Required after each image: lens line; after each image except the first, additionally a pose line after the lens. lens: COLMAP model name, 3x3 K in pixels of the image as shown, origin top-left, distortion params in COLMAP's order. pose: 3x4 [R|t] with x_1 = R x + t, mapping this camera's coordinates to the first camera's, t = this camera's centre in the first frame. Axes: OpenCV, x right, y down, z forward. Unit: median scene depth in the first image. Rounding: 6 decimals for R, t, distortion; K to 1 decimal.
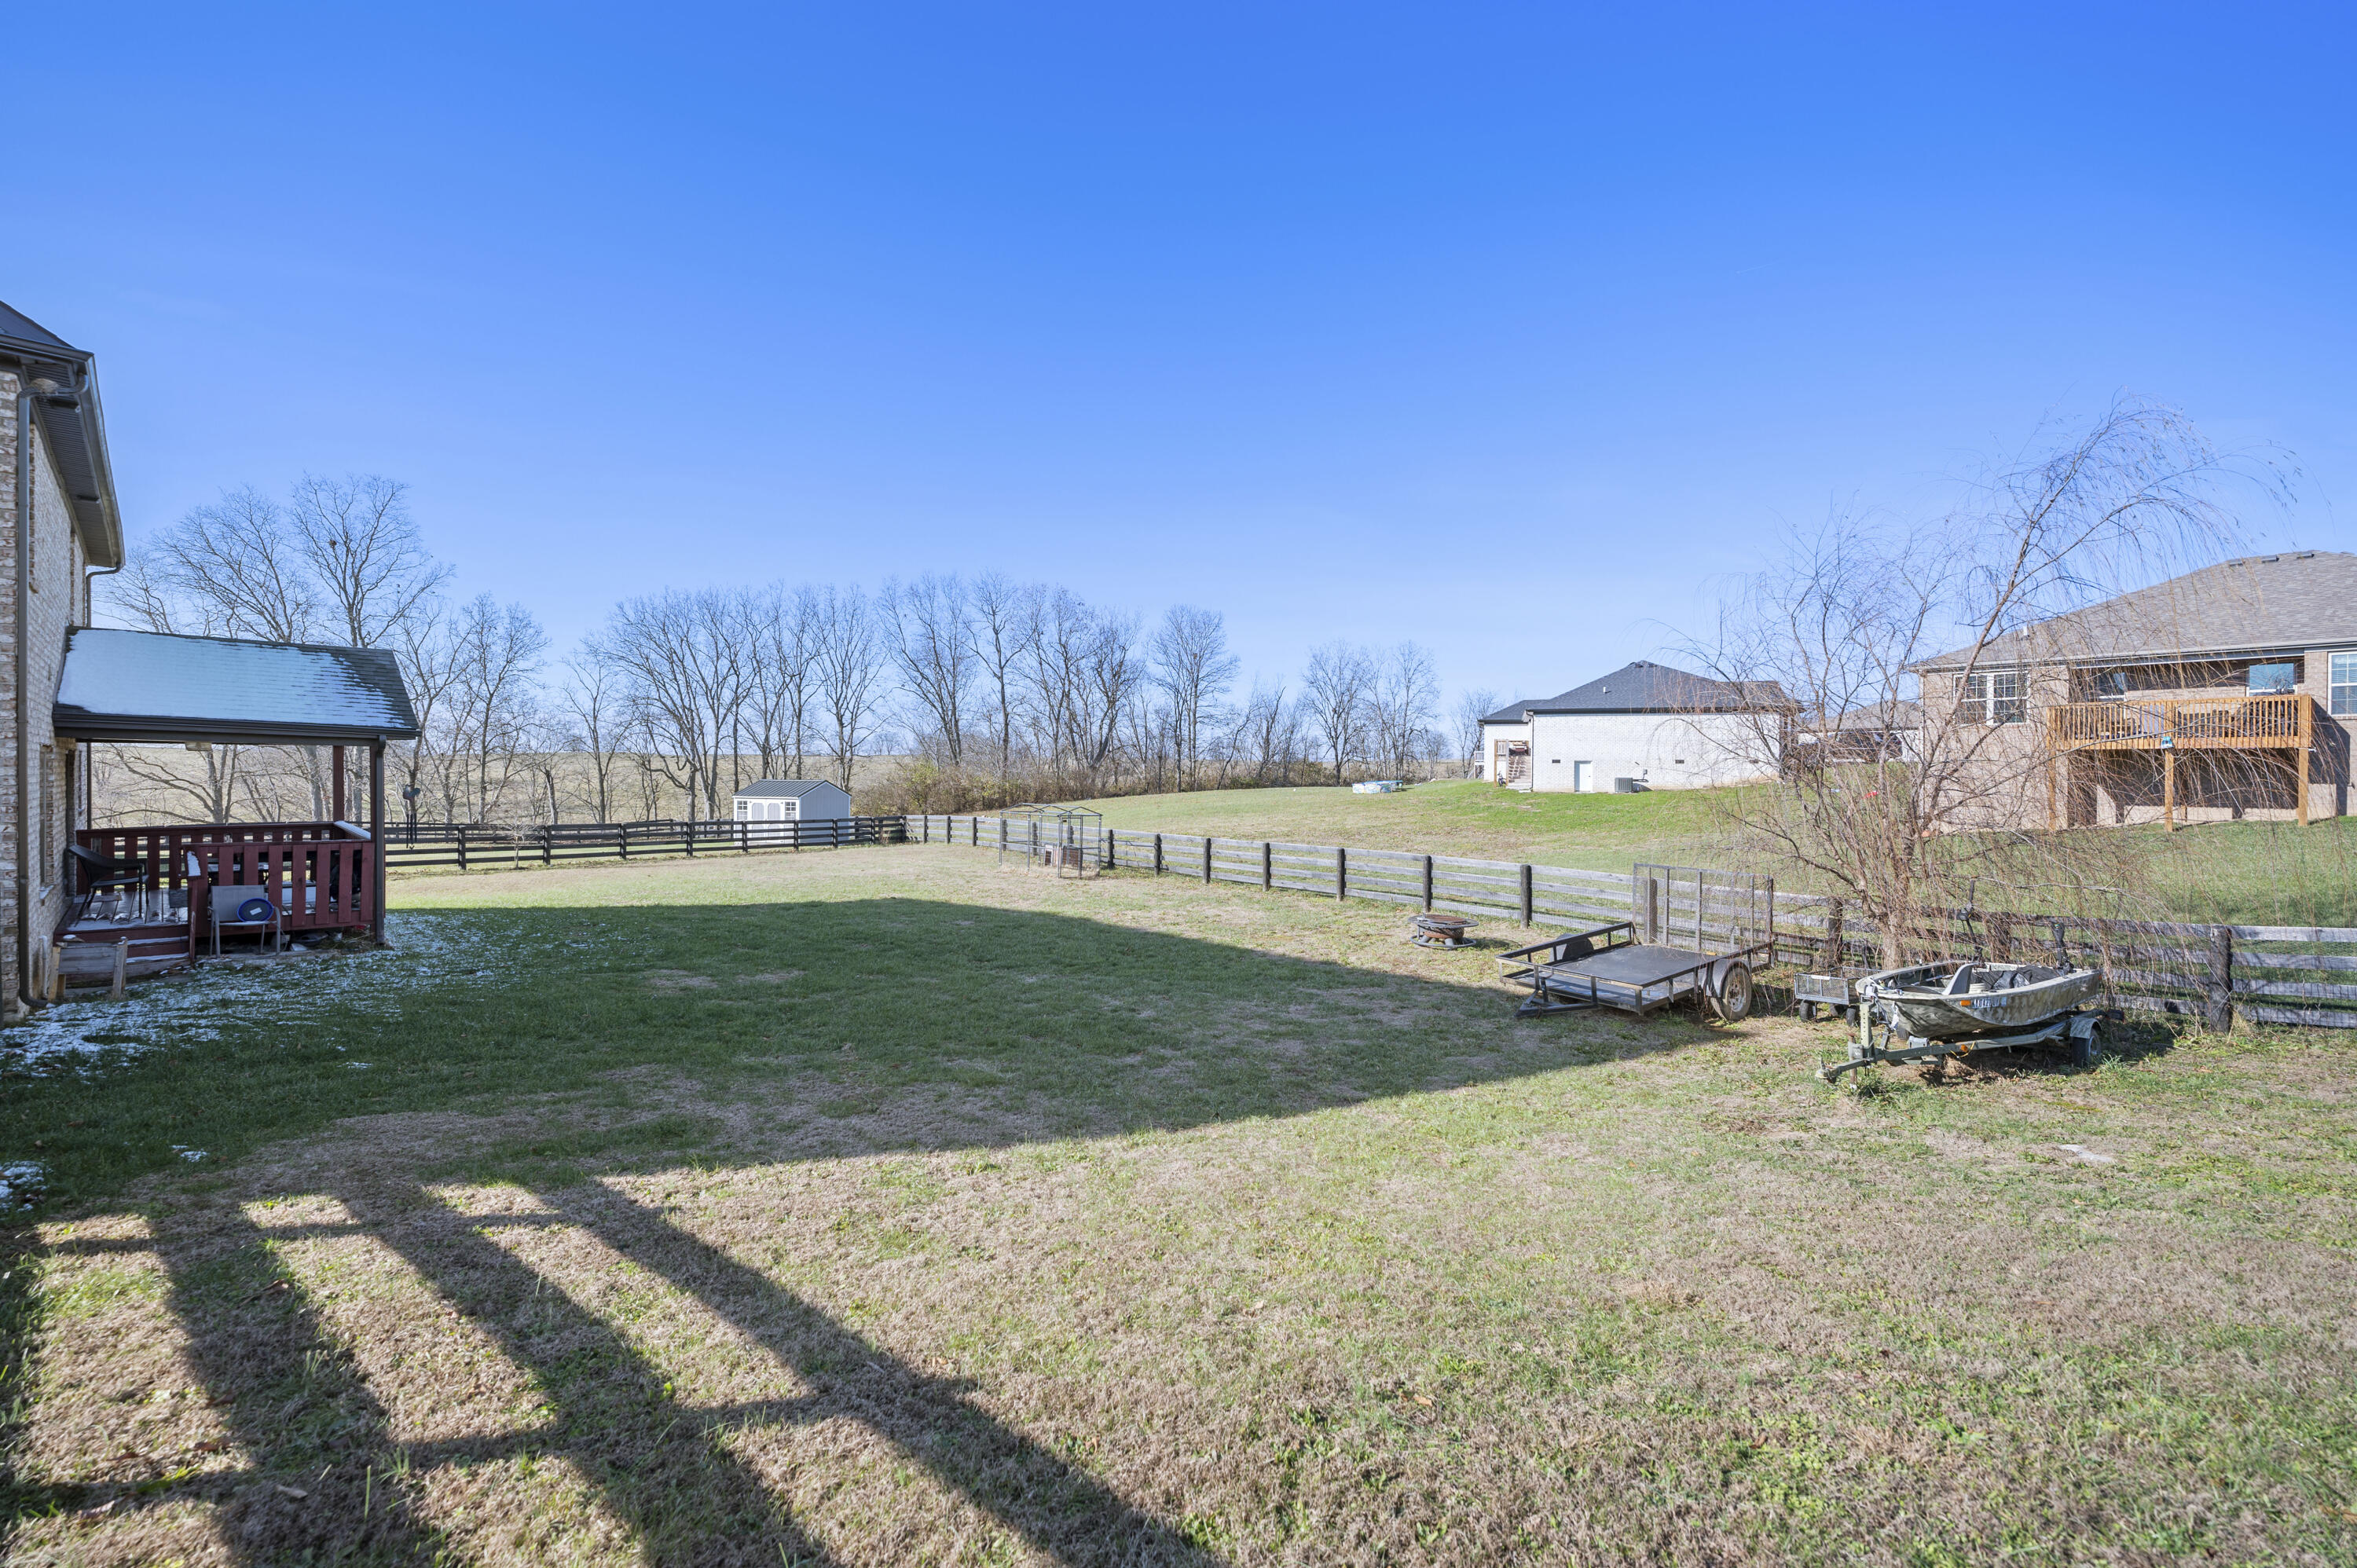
lens RADIAL K [[942.6, 0, 1174.4], [0, 942.6, 790.2], [0, 0, 1]] dist [0.000596, 0.000316]
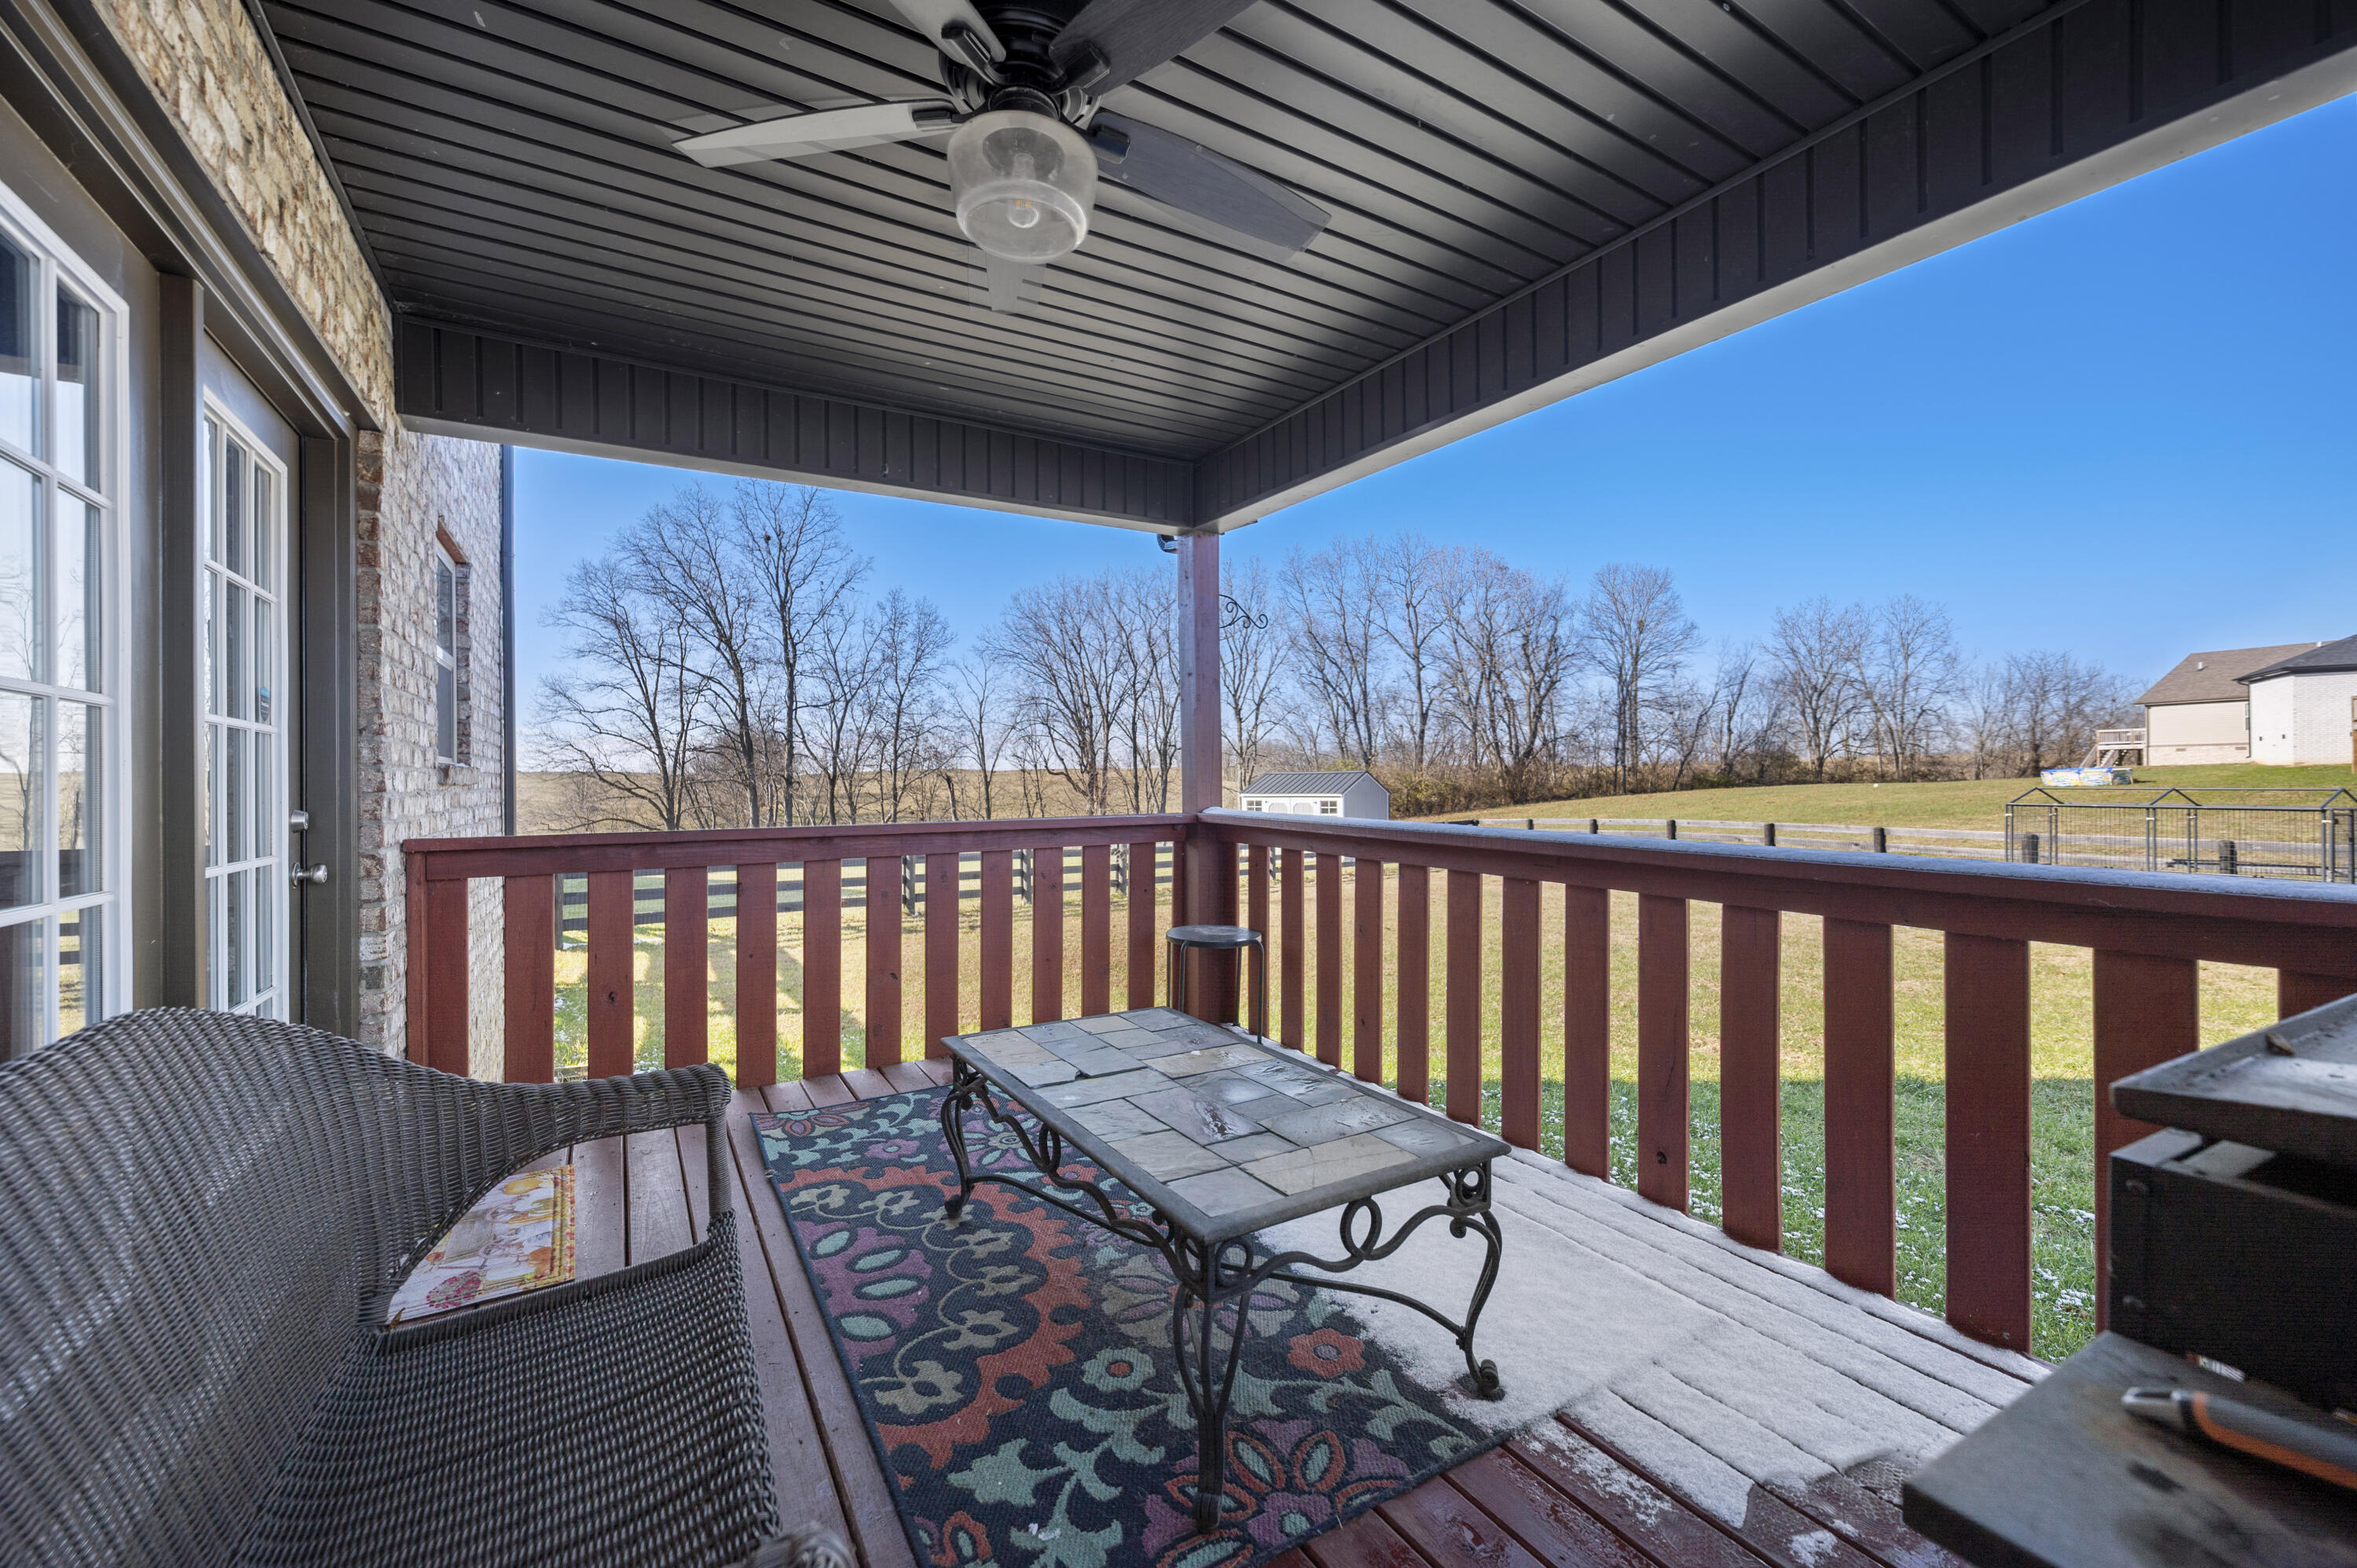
lens RADIAL K [[942.6, 0, 1184.5], [0, 942.6, 780.2], [0, 0, 1]] dist [0.000596, 0.000316]
pose [[0.958956, -0.015146, -0.283150, -0.189060], [0.009228, 0.999710, -0.022223, 0.007041], [0.283405, 0.018698, 0.958818, 0.179026]]
